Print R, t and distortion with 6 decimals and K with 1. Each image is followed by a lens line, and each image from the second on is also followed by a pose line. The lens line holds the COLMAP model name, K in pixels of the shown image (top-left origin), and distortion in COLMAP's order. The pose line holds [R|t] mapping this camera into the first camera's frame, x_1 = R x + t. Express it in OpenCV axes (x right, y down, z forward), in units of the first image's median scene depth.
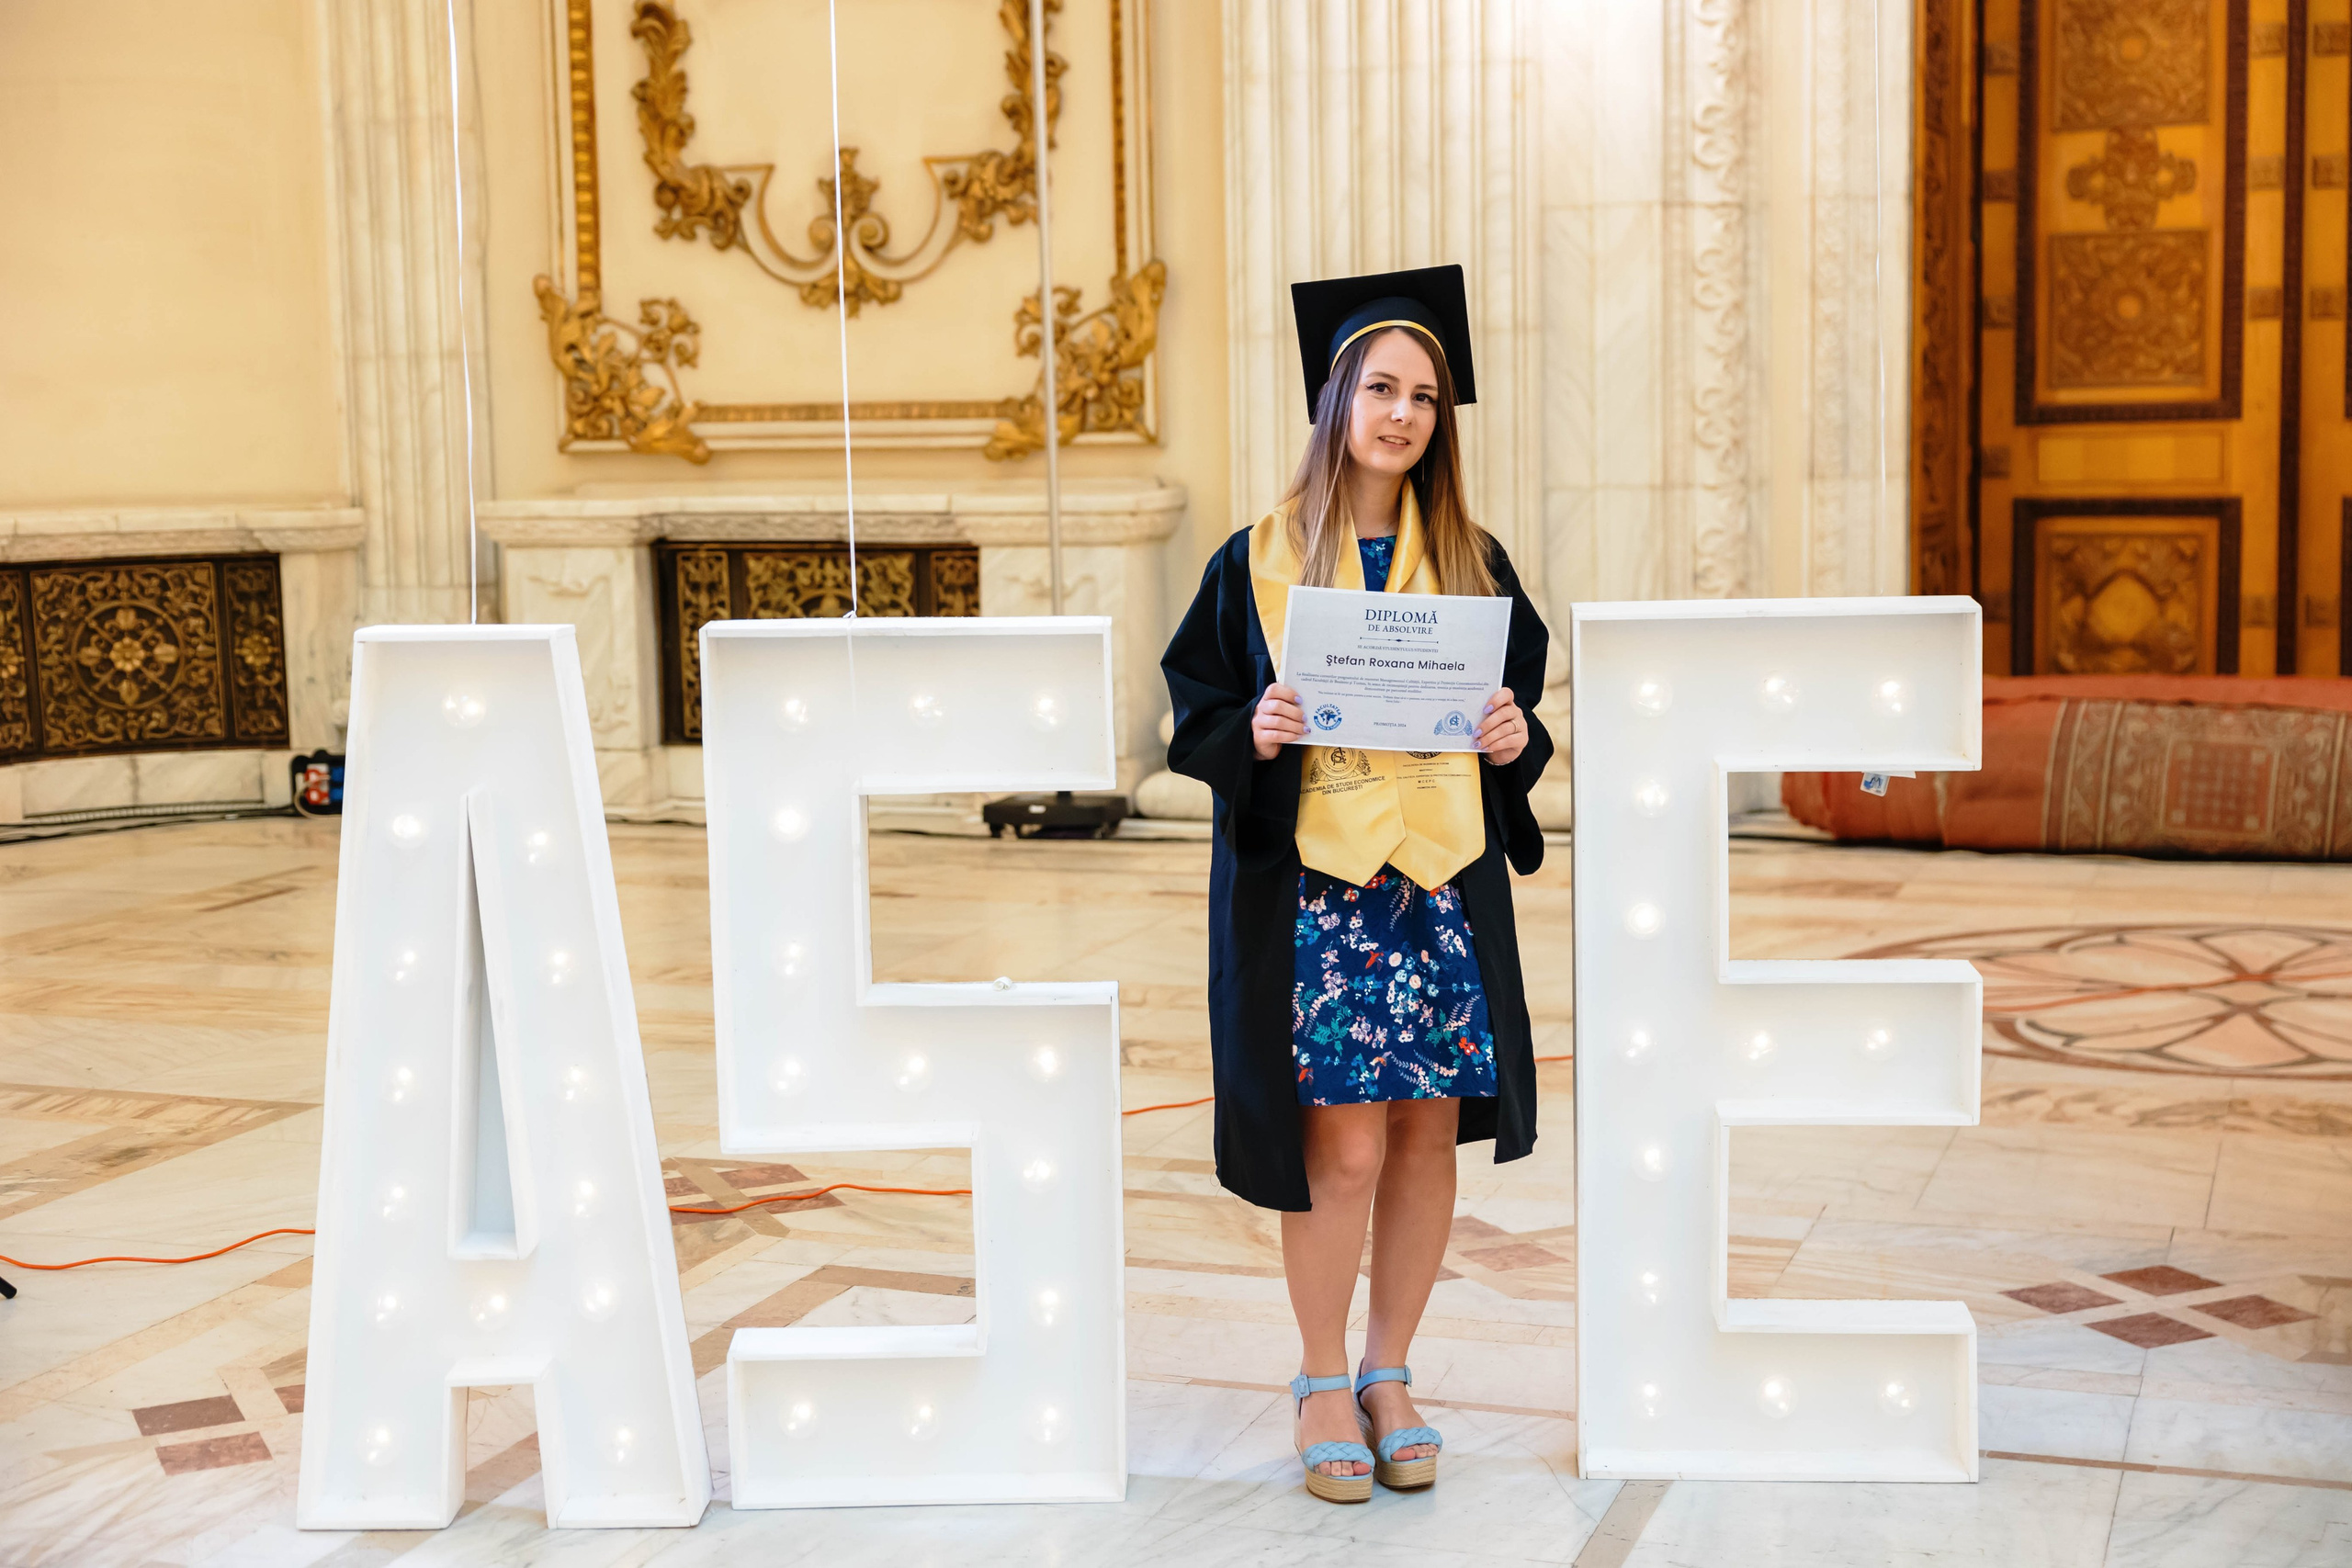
lens RADIAL K [[3246.6, 0, 1176.6], [0, 3246.6, 789.7], [0, 0, 1]] dist [0.016751, 0.078647]
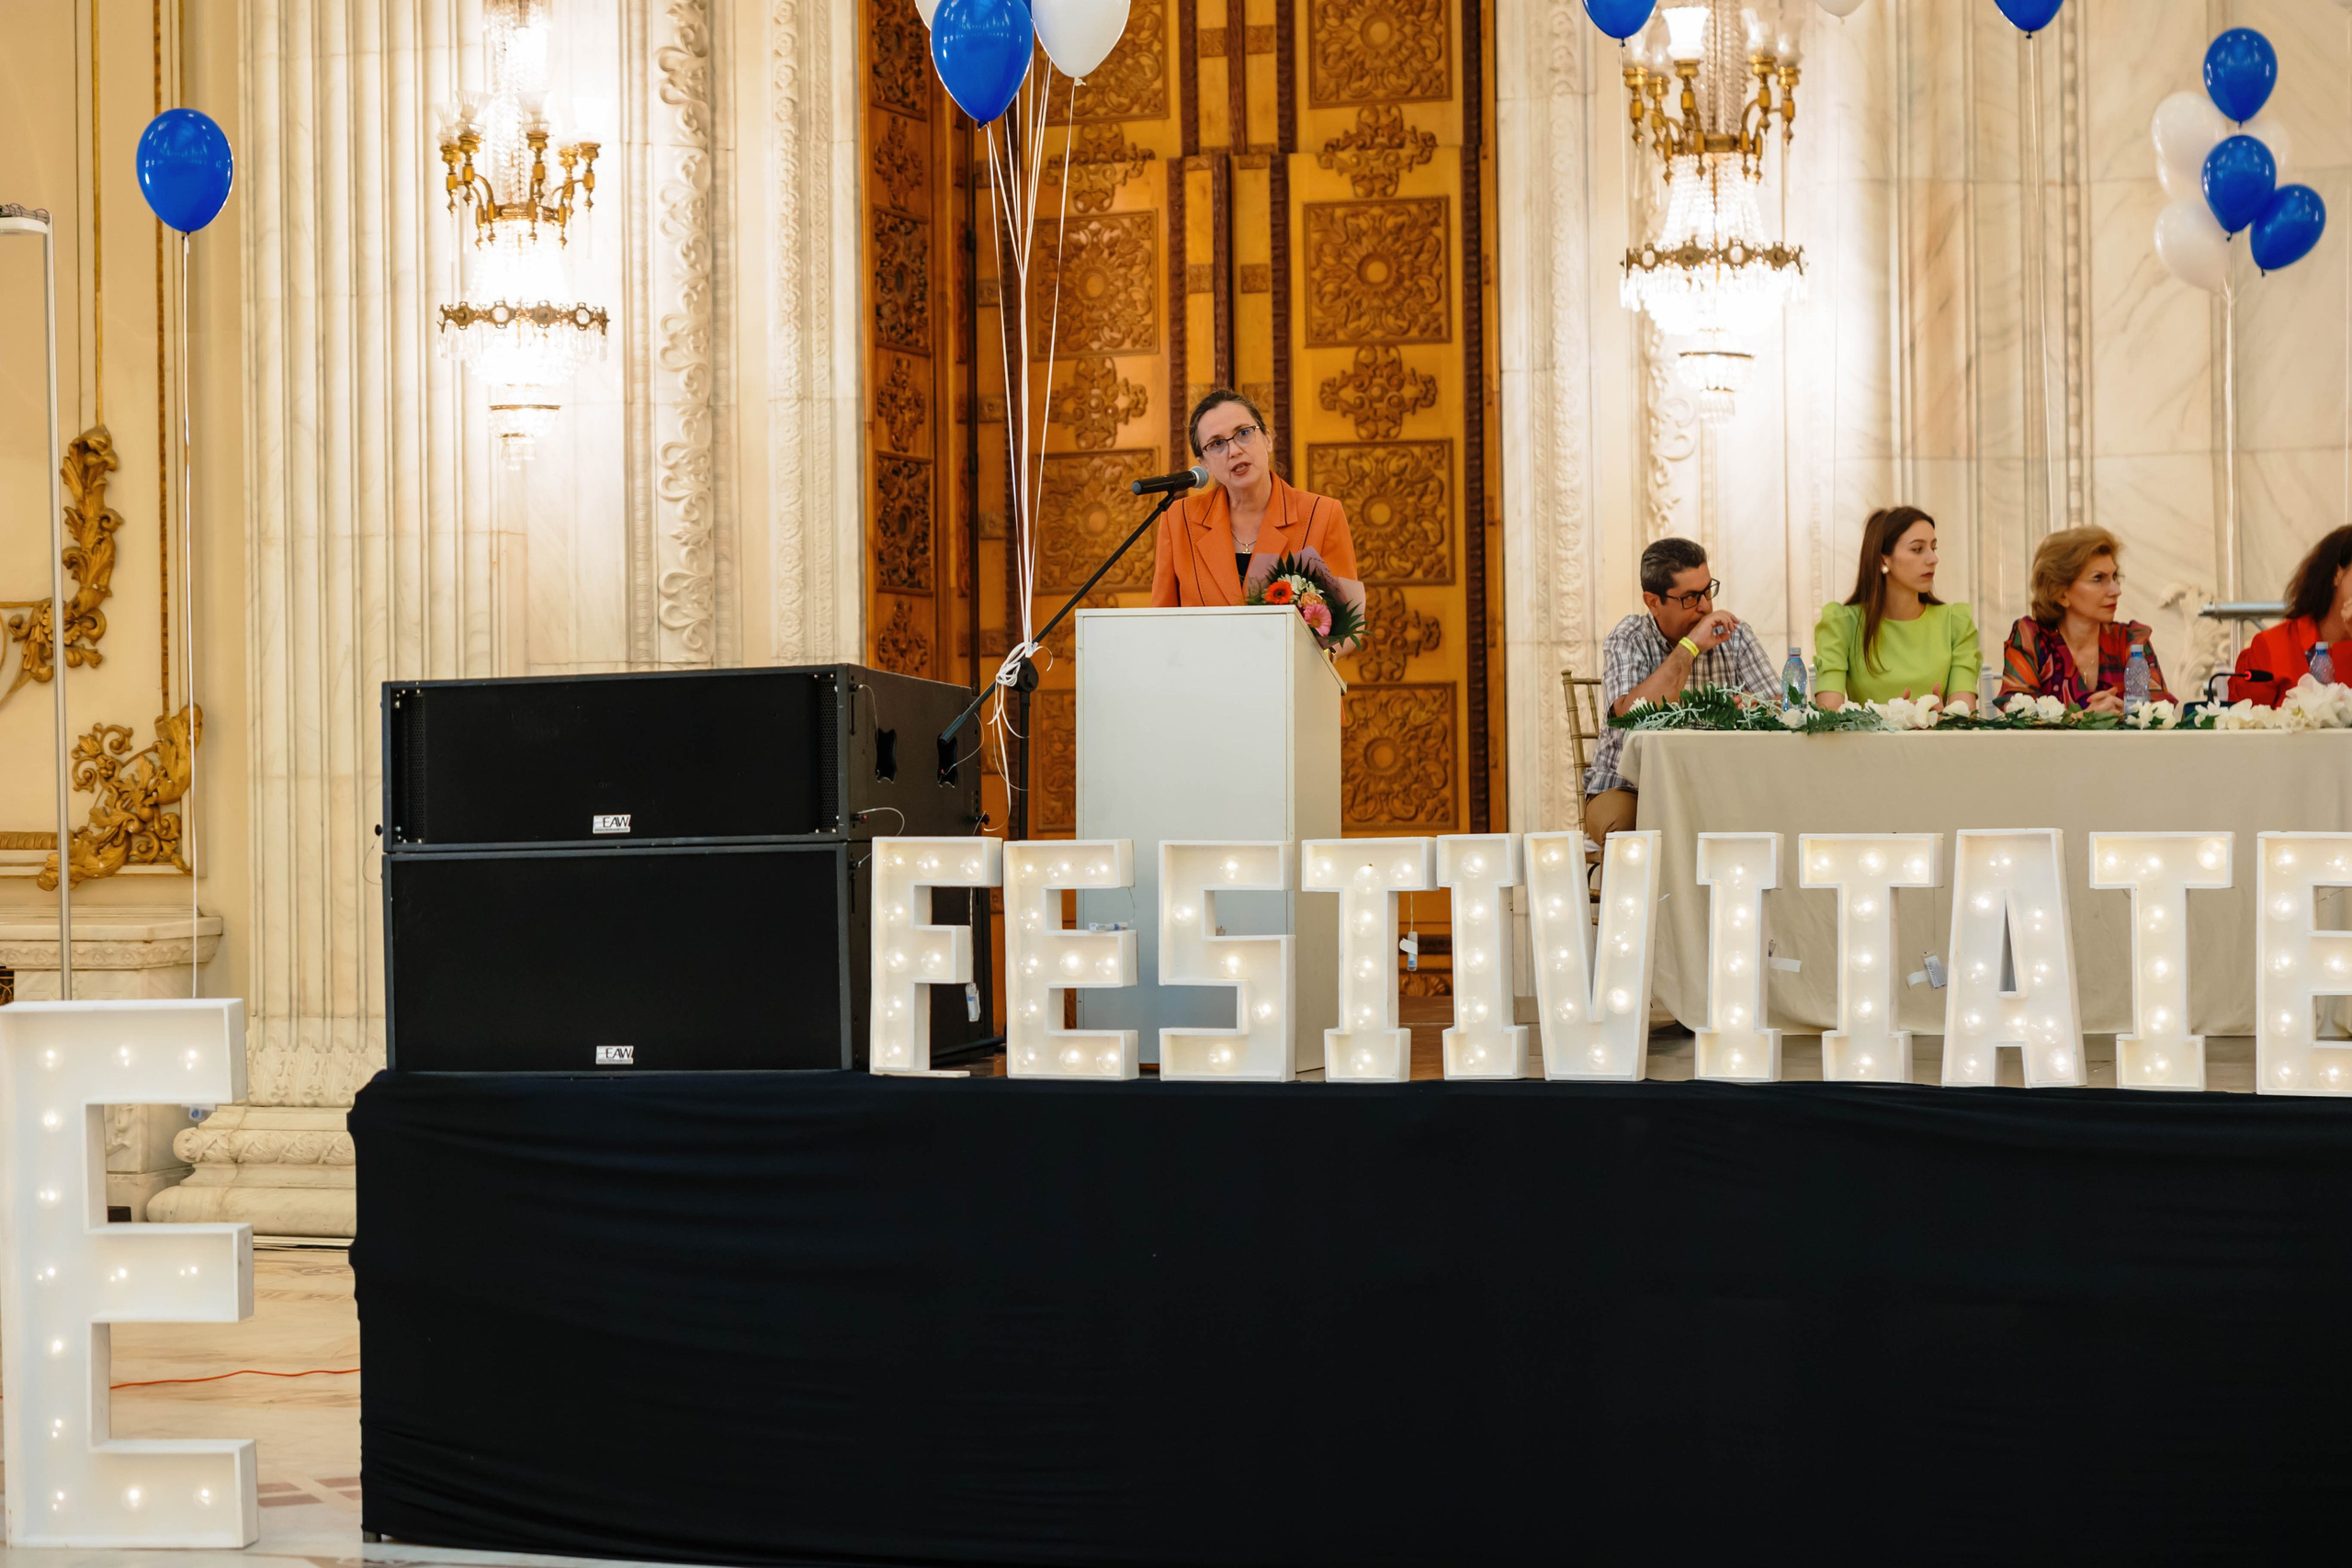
lens RADIAL K [[4564.9, 0, 1176.0], [0, 4564.9, 784.0], [0, 0, 1]] dist [0.018309, 0.461363]
pose [[0.999936, 0.009324, 0.006447, 0.314758], [-0.008525, 0.993397, -0.114413, 0.032494], [-0.007471, 0.114351, 0.993412, -0.500817]]
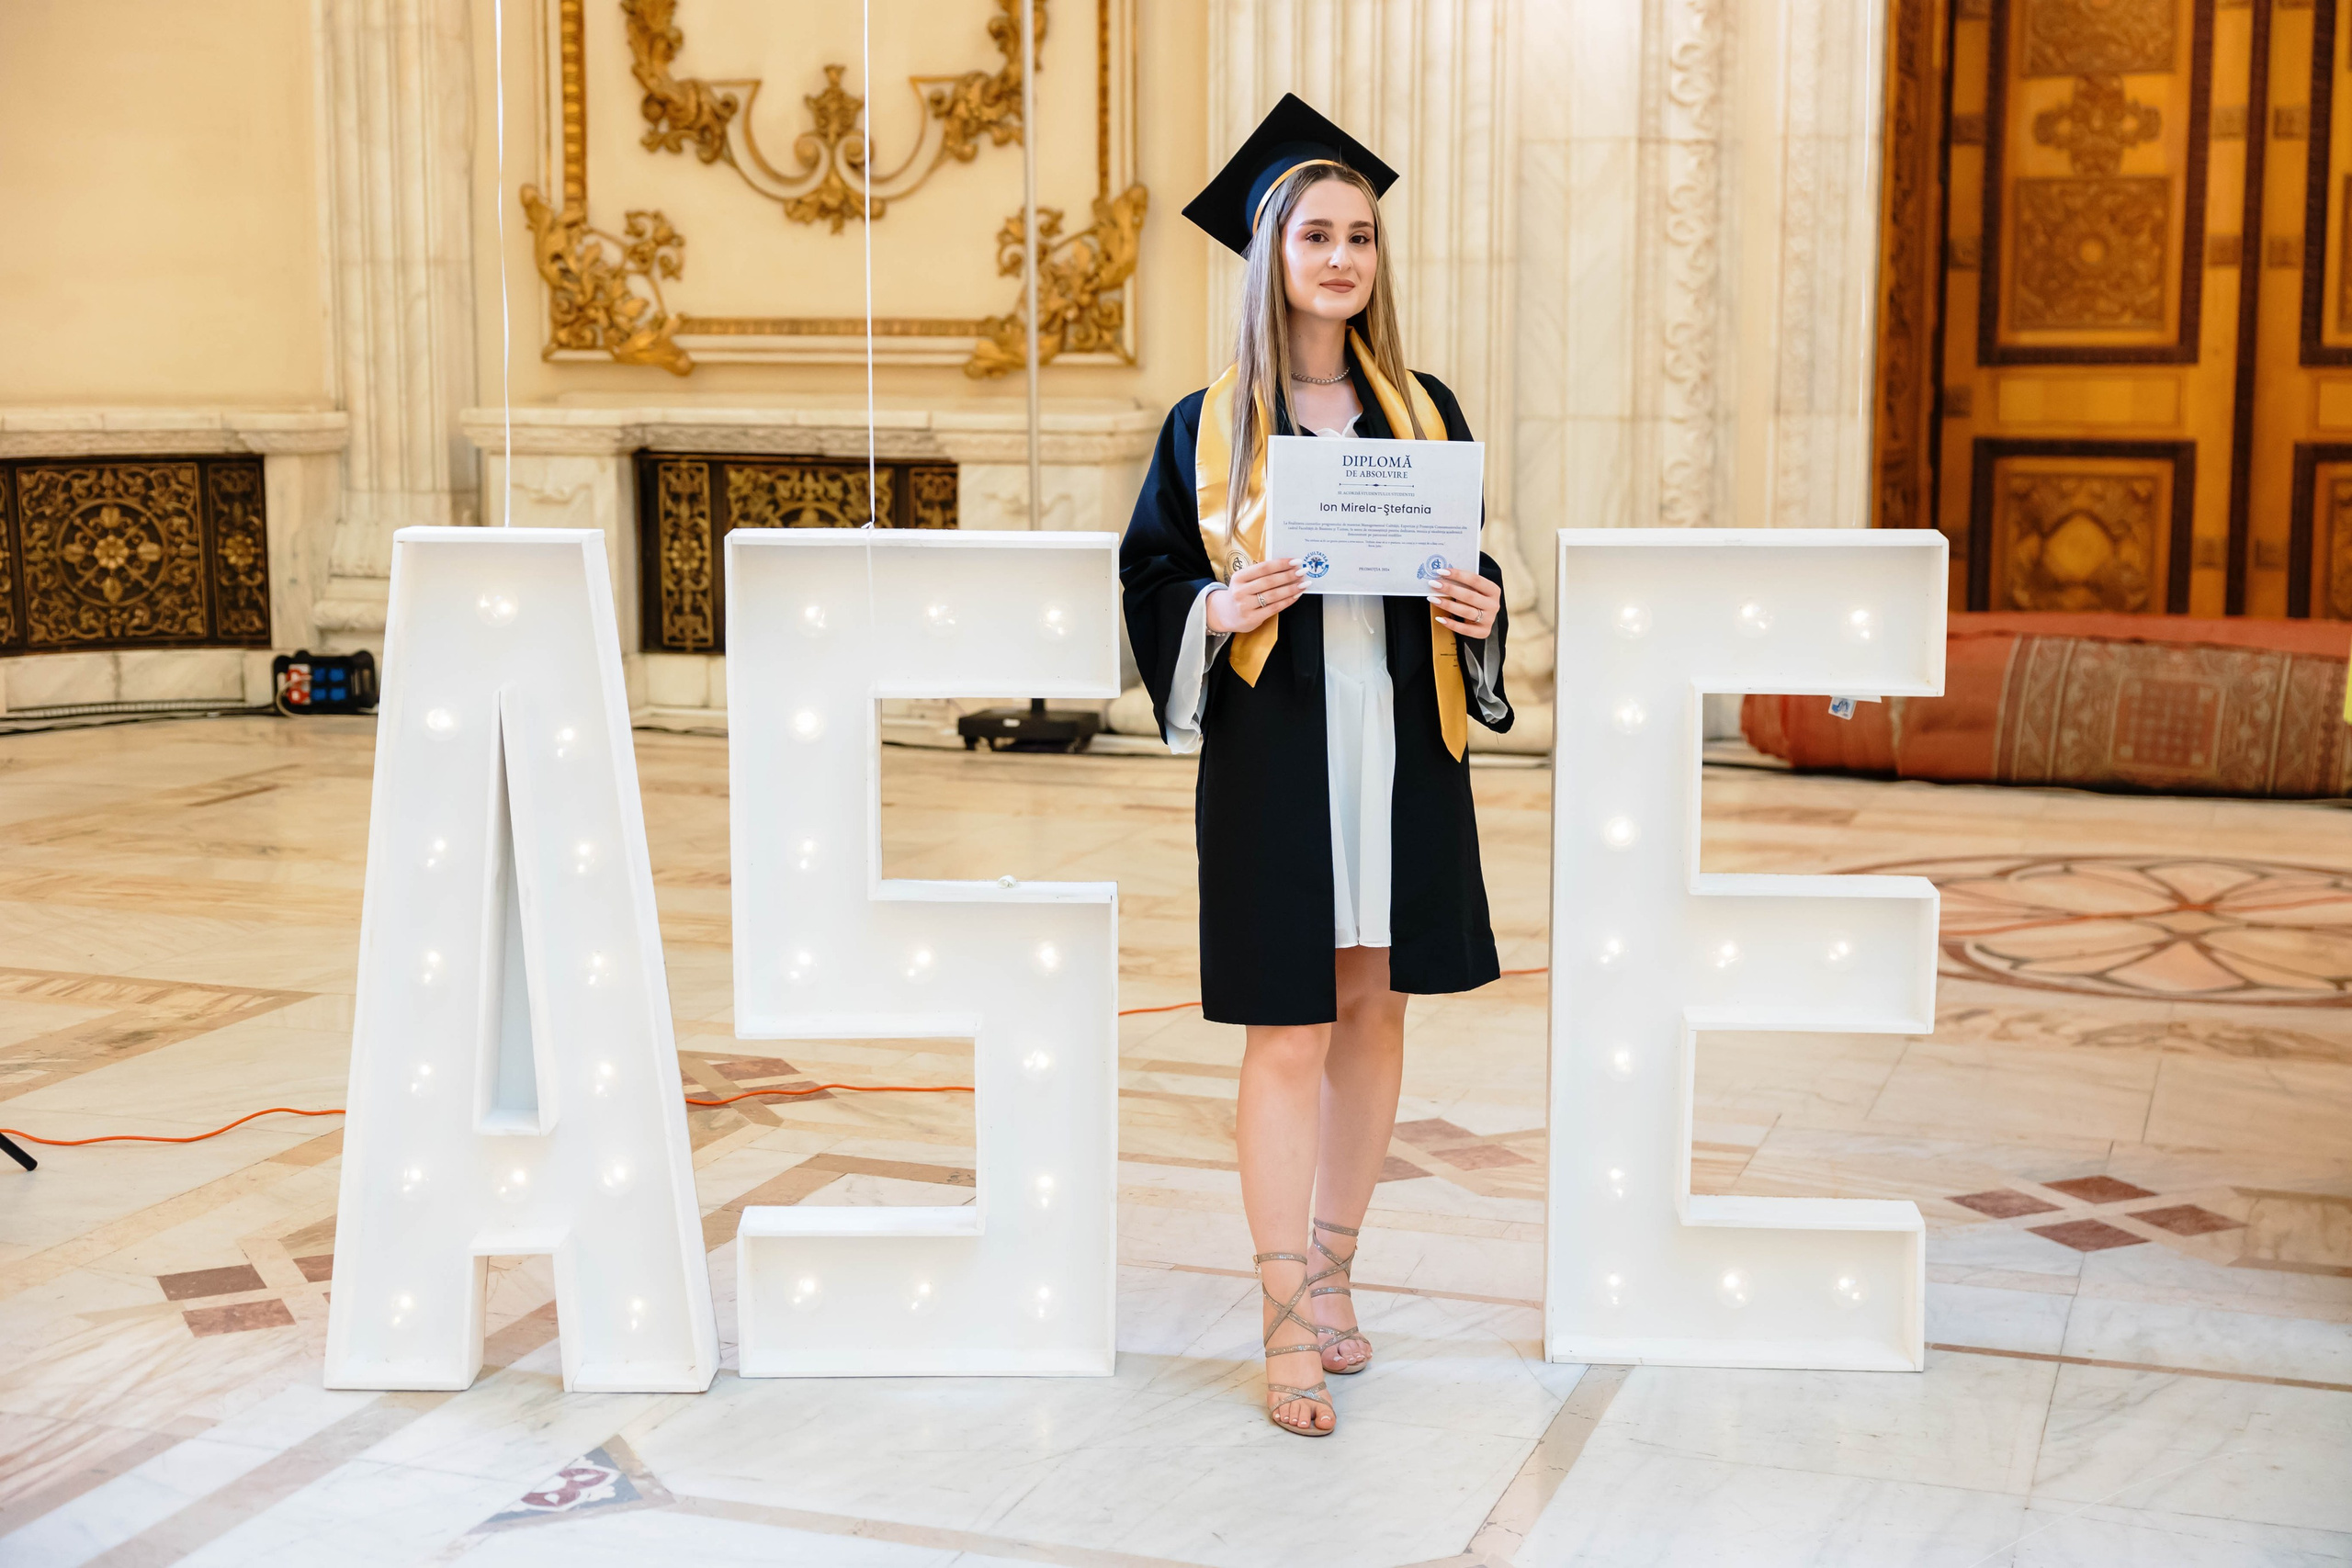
lens RADIAL K [[3253.5, 0, 1179.0], [0, 3253.5, 786.6], [0, 0, 1]] dist [0.026348, 0.077975]
pose [[0.999663, 0.019626, 0.016977, -0.007376], [-0.020007, 0.999545, 0.022574, 0.001890], [-0.016526, -0.022906, 0.999601, -0.021718]]
